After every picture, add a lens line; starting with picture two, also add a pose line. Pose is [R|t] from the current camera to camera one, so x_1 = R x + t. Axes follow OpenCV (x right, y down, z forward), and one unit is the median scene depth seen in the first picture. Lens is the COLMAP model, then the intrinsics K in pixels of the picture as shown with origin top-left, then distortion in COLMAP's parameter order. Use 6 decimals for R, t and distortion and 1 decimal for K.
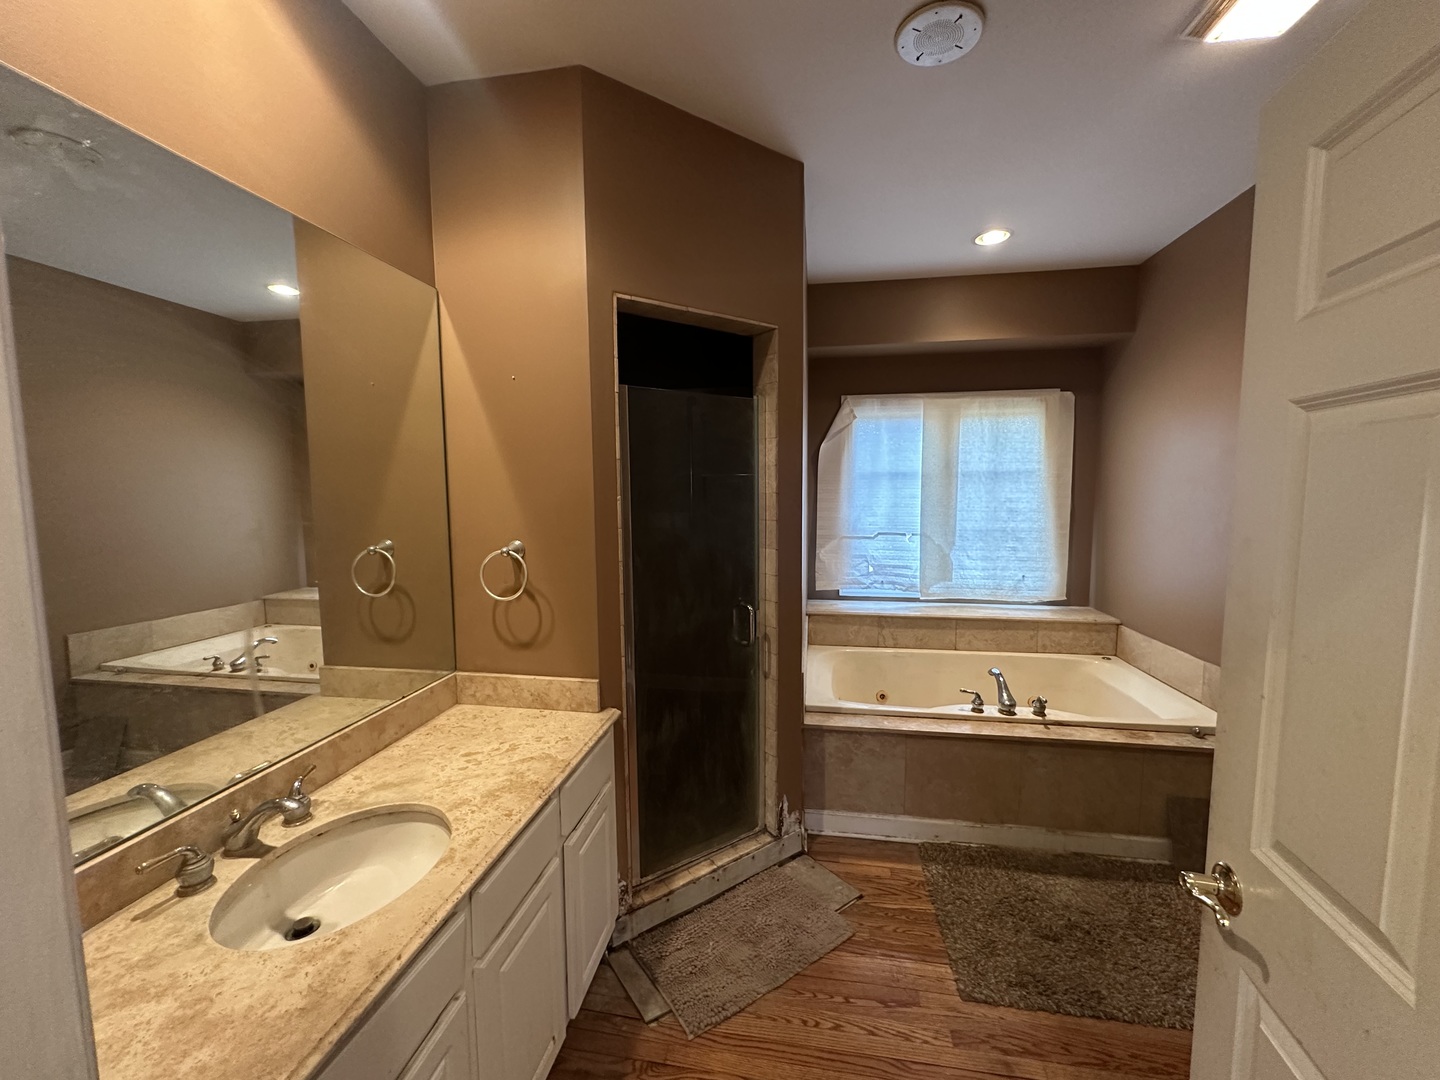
lens RADIAL K [[575.9, 0, 720.5], [0, 575.9, 545.2], [0, 0, 1]] dist [-0.000201, 0.000066]
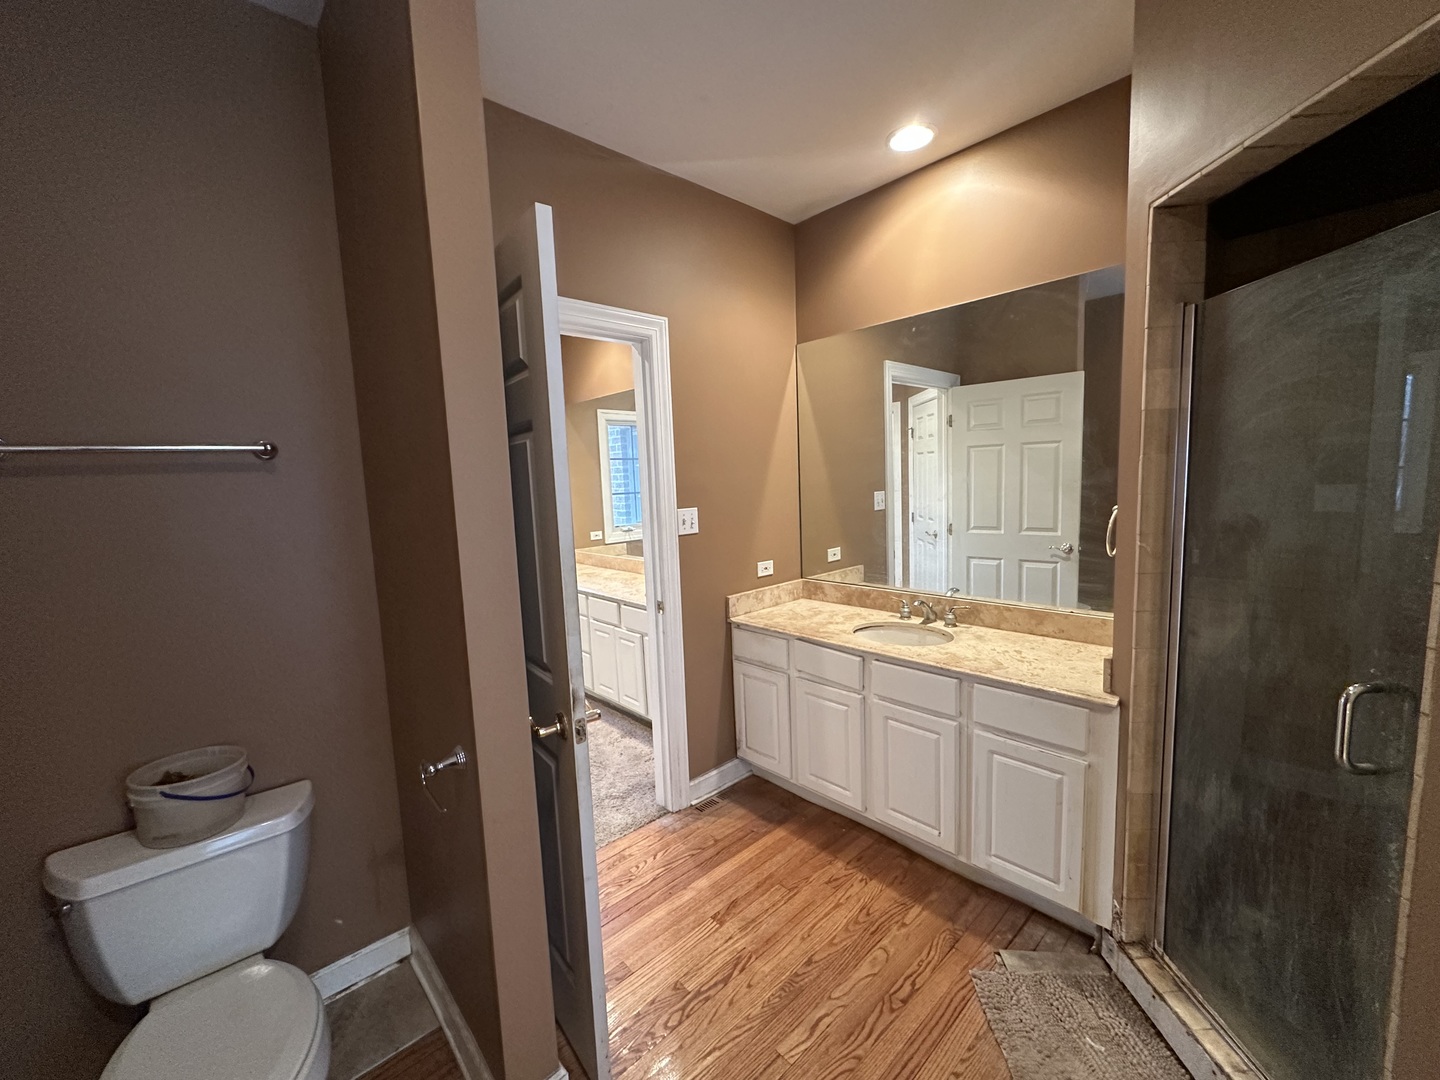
lens RADIAL K [[575.9, 0, 720.0], [0, 575.9, 537.2], [0, 0, 1]] dist [-0.000201, 0.000066]
pose [[-0.611672, 0.115439, -0.782644, 1.013119], [-0.032616, 0.984775, 0.170744, -0.109461], [0.790439, 0.129966, -0.598594, 1.211942]]
